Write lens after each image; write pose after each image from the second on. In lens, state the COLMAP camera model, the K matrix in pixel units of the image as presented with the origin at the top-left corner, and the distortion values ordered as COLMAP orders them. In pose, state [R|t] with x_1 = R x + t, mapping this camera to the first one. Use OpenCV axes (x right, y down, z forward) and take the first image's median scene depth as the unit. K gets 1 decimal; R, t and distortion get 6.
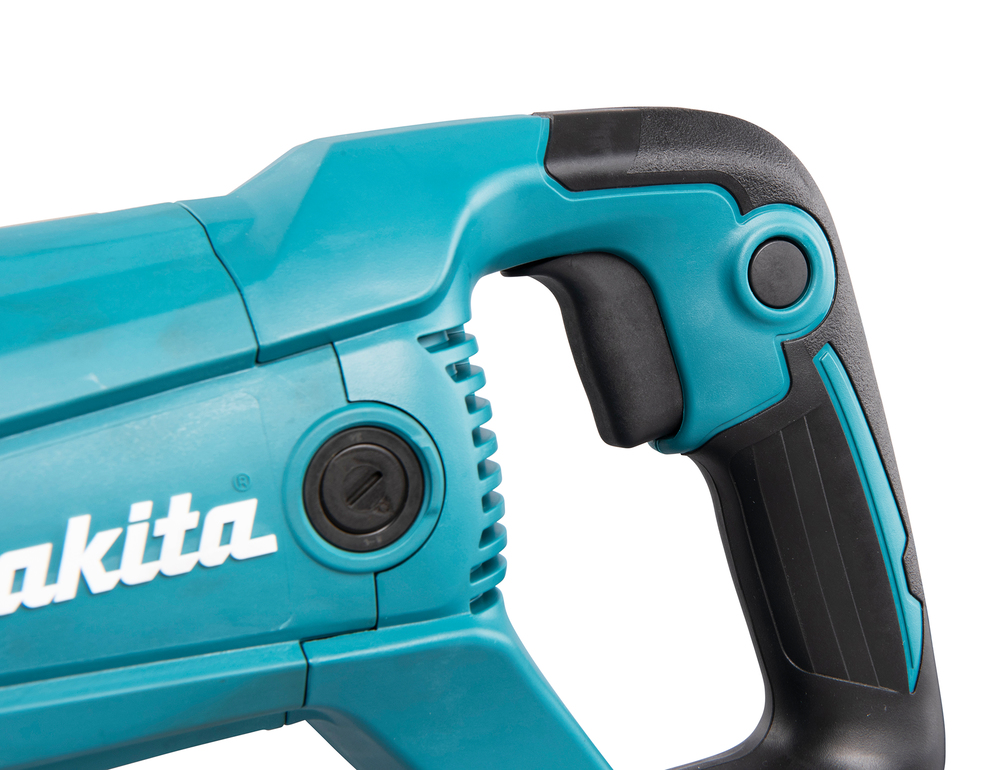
lens RADIAL K [[1750.8, 0, 499.8], [0, 1750.8, 383.2], [0, 0, 1]] dist [0.048746, 0.000000]
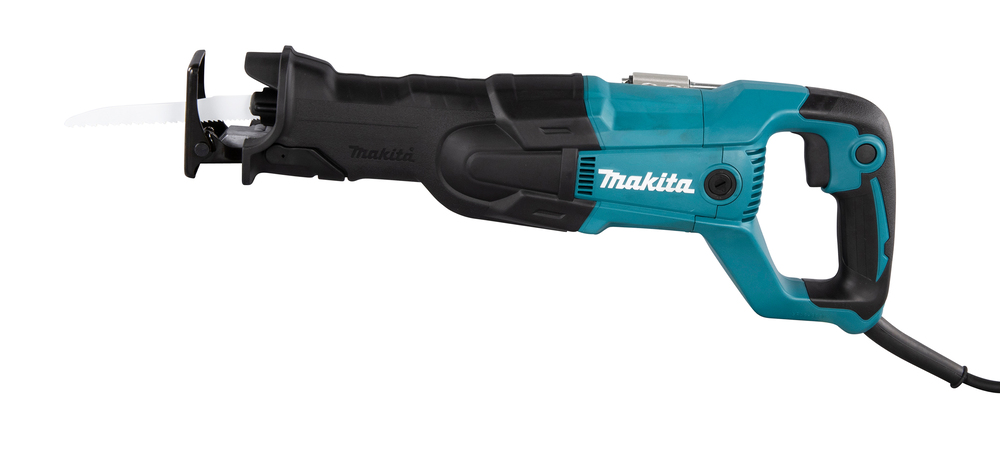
lens RADIAL K [[1299.4, 0, 500.9], [0, 1299.4, 233.5], [0, 0, 1]] dist [0.297872, 0.000000]
pose [[0.895544, 0.303587, -0.325324, 0.439819], [-0.232148, 0.942489, 0.240463, -0.399217], [0.379616, -0.139822, 0.914517, -1.764998]]
